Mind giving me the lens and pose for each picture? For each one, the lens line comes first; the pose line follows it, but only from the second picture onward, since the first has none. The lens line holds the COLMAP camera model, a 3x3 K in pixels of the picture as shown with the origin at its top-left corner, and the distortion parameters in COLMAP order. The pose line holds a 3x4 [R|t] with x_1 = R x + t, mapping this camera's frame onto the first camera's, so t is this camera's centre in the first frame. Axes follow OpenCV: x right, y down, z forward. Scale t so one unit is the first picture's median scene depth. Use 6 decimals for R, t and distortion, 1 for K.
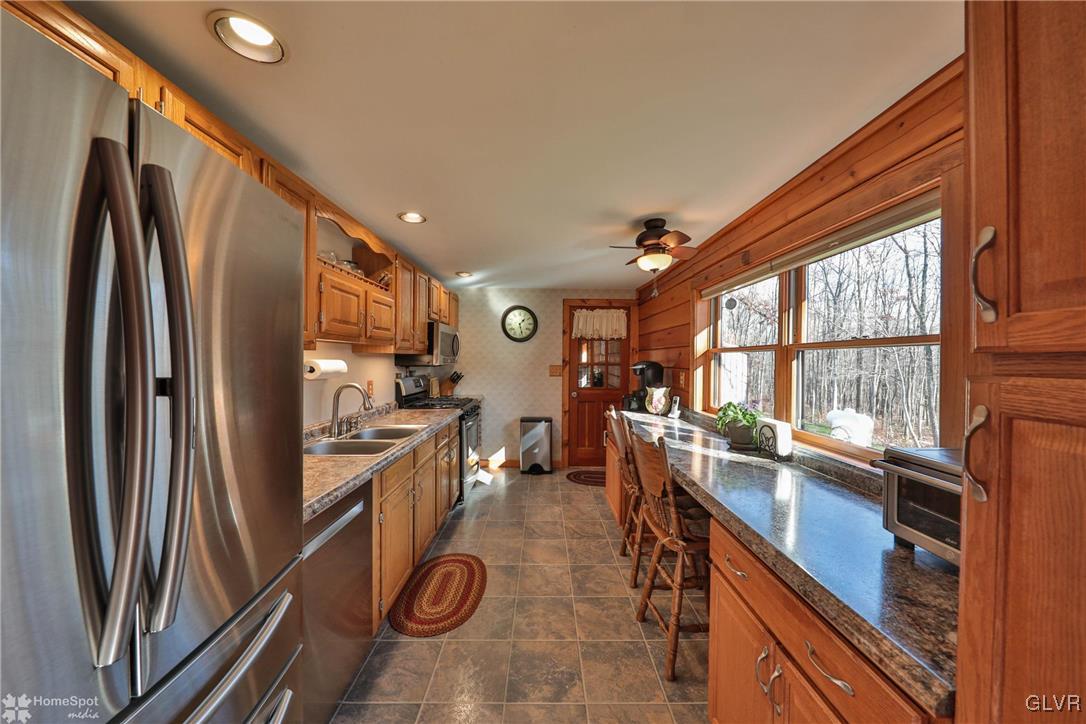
lens RADIAL K [[379.8, 0, 535.8], [0, 379.8, 360.1], [0, 0, 1]] dist [0.000066, -0.000055]
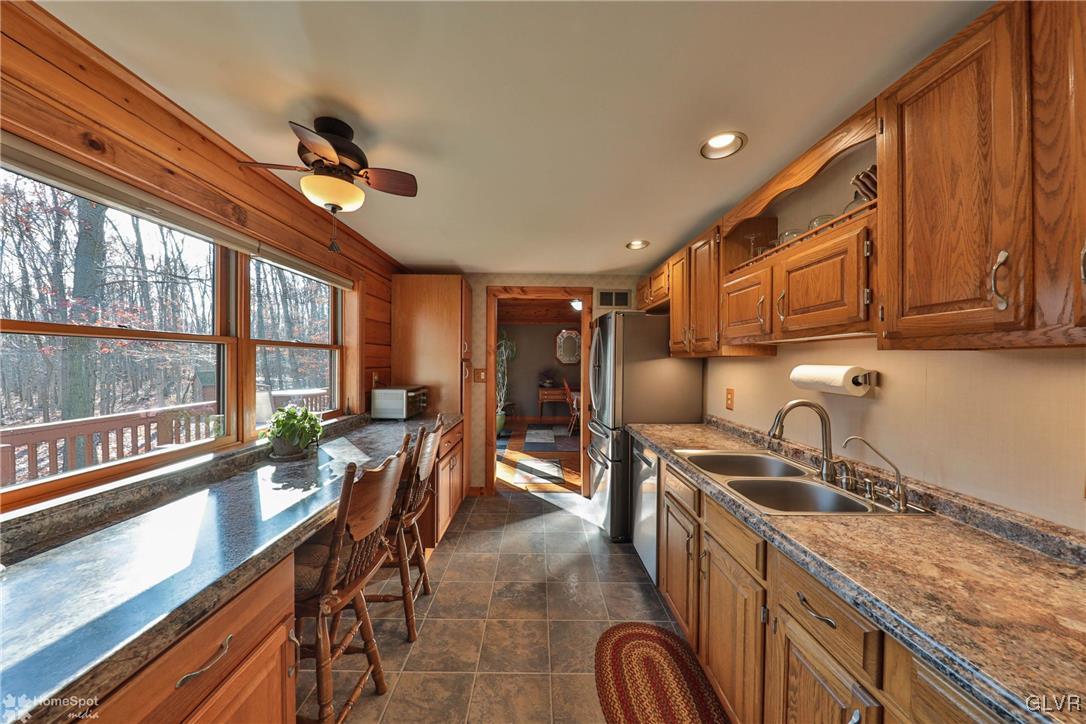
lens RADIAL K [[379.8, 0, 535.8], [0, 379.8, 360.1], [0, 0, 1]] dist [0.000066, -0.000055]
pose [[-0.999881, -0.010627, -0.011186, -0.008421], [-0.010695, 0.999924, 0.006052, -0.006234], [0.011121, 0.006171, -0.999919, 1.985640]]
